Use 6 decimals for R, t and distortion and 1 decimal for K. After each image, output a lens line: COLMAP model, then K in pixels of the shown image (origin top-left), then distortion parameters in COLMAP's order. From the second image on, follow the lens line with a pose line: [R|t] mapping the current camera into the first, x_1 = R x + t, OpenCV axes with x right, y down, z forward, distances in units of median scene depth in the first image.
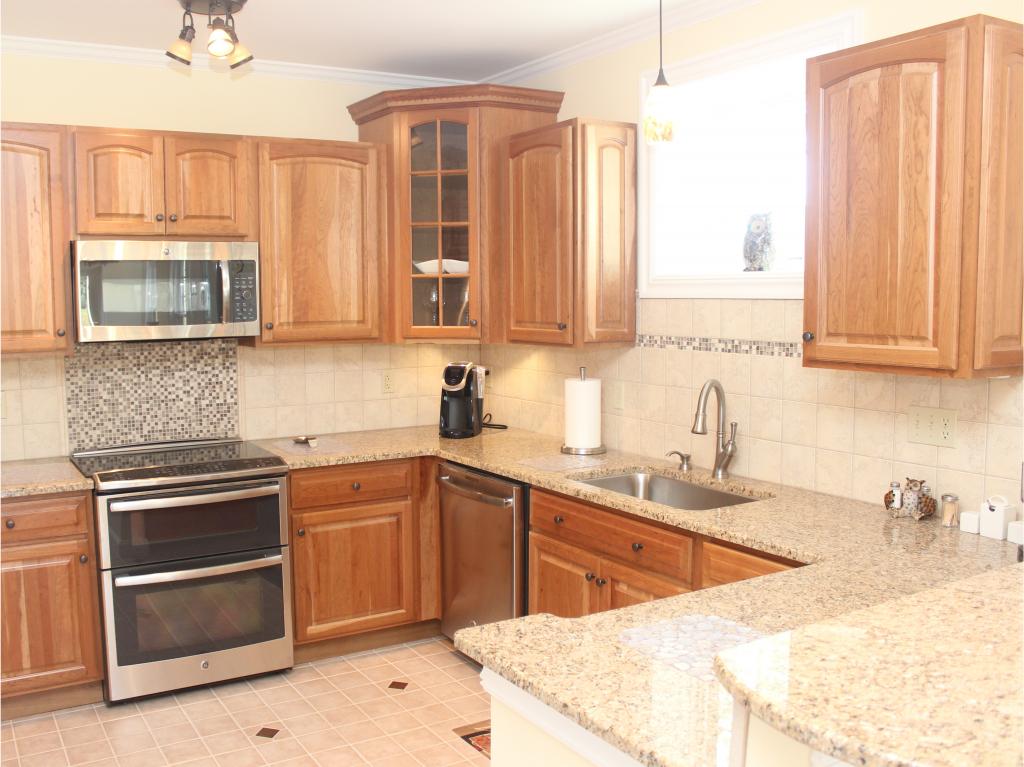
lens RADIAL K [[960.4, 0, 499.2], [0, 960.4, 390.3], [0, 0, 1]] dist [-0.157040, 0.124682]
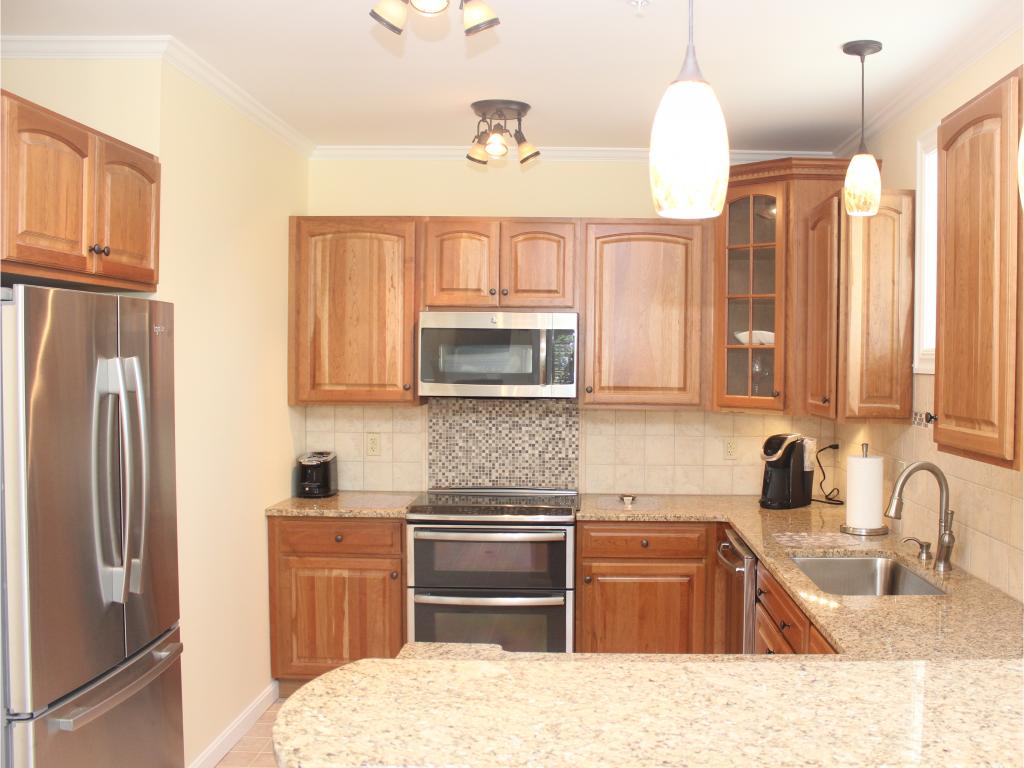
lens RADIAL K [[960.4, 0, 499.2], [0, 960.4, 390.8], [0, 0, 1]] dist [-0.157040, 0.124682]
pose [[0.854742, 0.036148, -0.517792, 0.237997], [-0.071618, 0.996244, -0.048673, -0.004527], [0.514088, 0.078686, 0.854121, 0.002573]]
